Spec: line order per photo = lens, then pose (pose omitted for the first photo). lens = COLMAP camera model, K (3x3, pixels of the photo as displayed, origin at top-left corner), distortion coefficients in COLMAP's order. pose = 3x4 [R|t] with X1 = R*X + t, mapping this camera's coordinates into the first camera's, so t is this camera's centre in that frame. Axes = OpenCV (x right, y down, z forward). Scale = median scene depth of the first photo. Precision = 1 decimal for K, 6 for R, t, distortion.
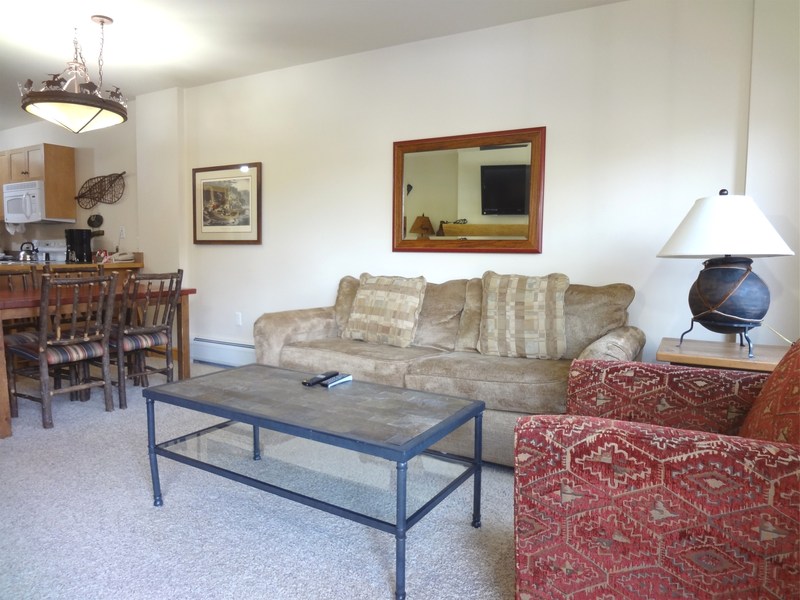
lens RADIAL K [[543.6, 0, 400.5], [0, 543.6, 300.2], [0, 0, 1]] dist [-0.037273, -0.010886]
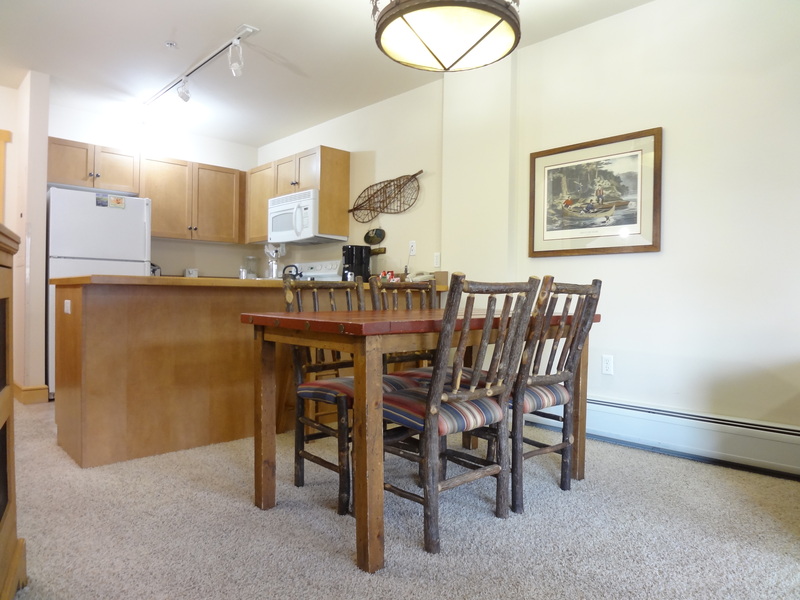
lens RADIAL K [[543.6, 0, 401.6], [0, 543.6, 297.5], [0, 0, 1]] dist [-0.037273, -0.010886]
pose [[0.956032, 0.003433, -0.293242, -0.338316], [-0.029744, 0.995910, -0.085313, 0.015940], [0.291750, 0.090284, 0.952224, 0.275771]]
